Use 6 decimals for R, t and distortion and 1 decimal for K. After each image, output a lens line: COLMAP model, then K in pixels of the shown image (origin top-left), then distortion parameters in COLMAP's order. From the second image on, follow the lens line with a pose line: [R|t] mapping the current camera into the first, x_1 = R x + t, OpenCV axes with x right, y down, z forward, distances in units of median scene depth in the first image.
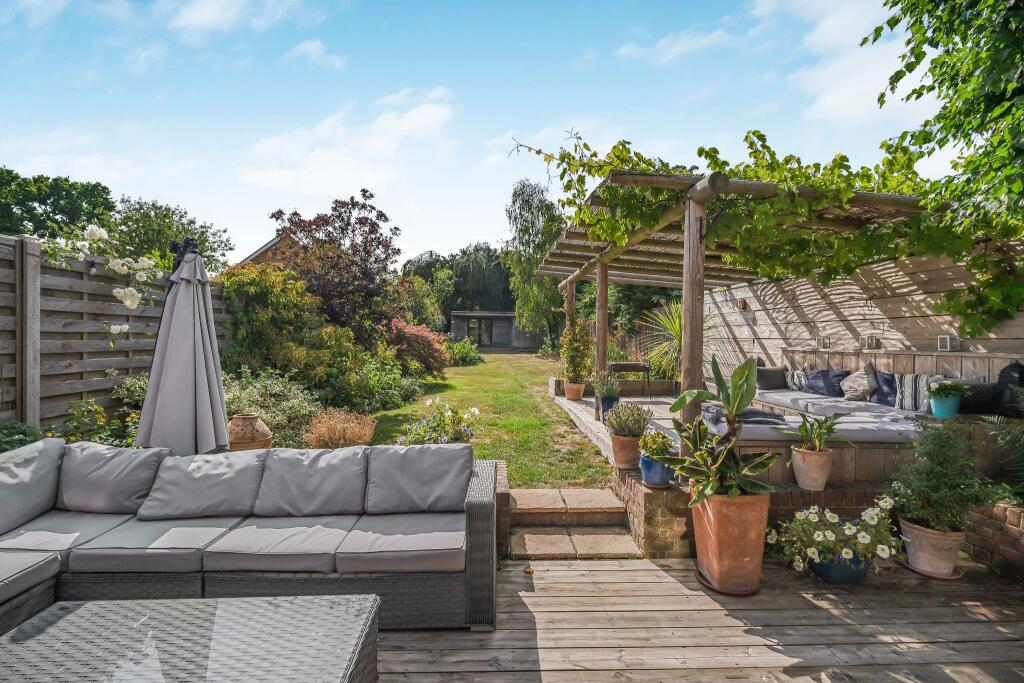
lens RADIAL K [[465.8, 0, 509.6], [0, 465.8, 343.3], [0, 0, 1]] dist [-0.003256, -0.000604]
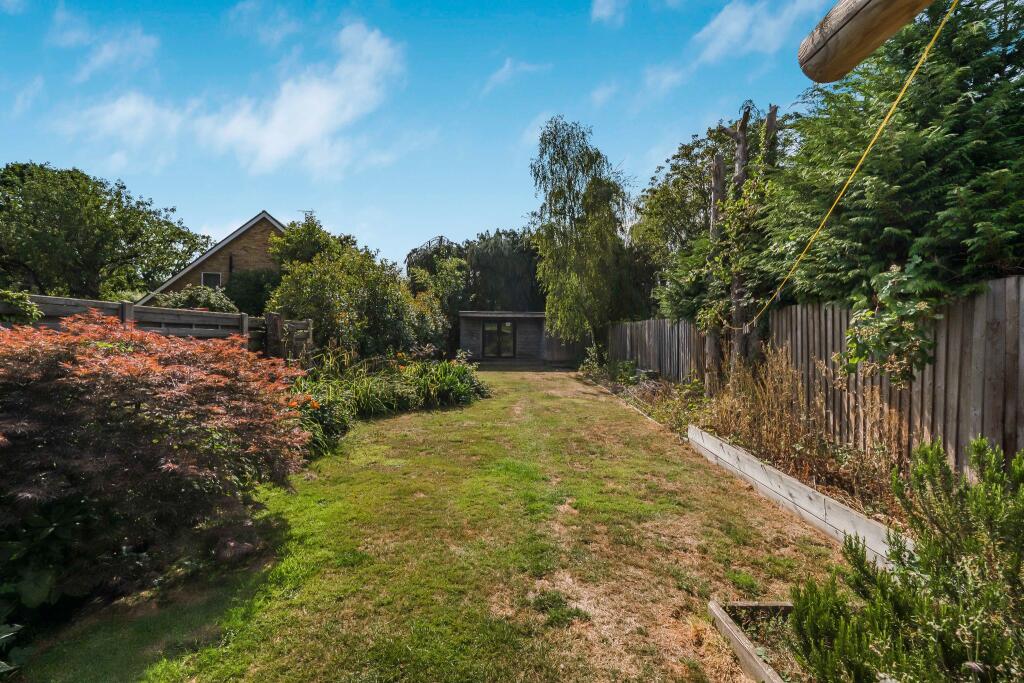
lens RADIAL K [[465.8, 0, 519.2], [0, 465.8, 339.5], [0, 0, 1]] dist [-0.003256, -0.000604]
pose [[0.998288, -0.004654, -0.058298, 0.013268], [0.003852, 0.999897, -0.013847, -0.014785], [0.058356, 0.013599, 0.998203, 0.289381]]
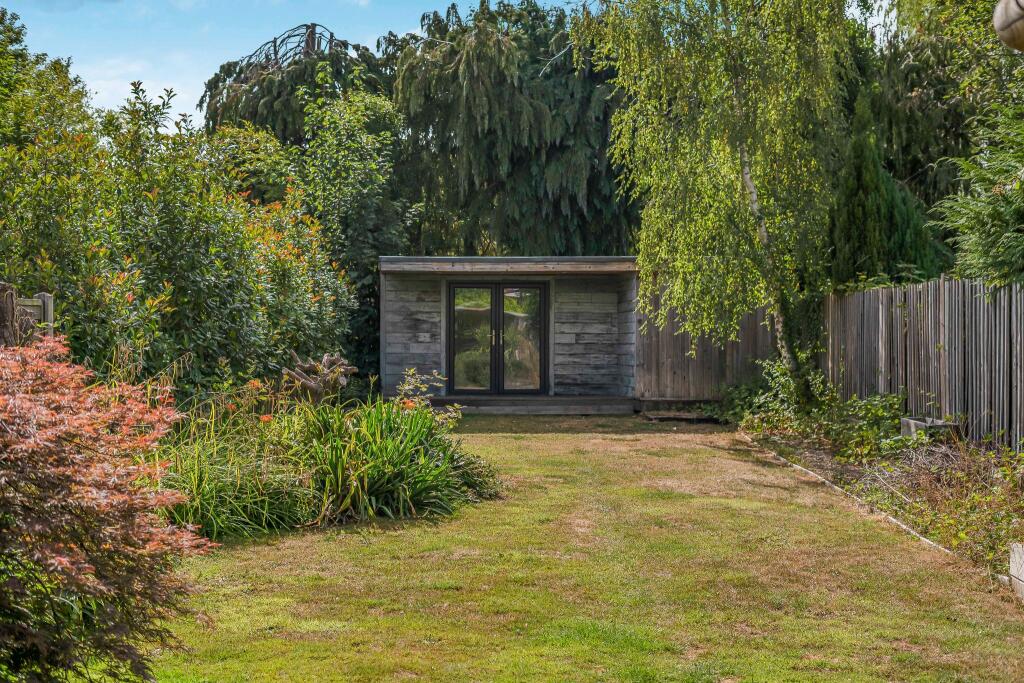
lens RADIAL K [[1553.7, 0, 509.3], [0, 1553.7, 340.2], [0, 0, 1]] dist [-0.026875, 0.000000]
pose [[0.997000, -0.014843, -0.075970, 0.005843], [0.013932, 0.999825, -0.012509, -0.014261], [0.076142, 0.011413, 0.997032, 0.199329]]
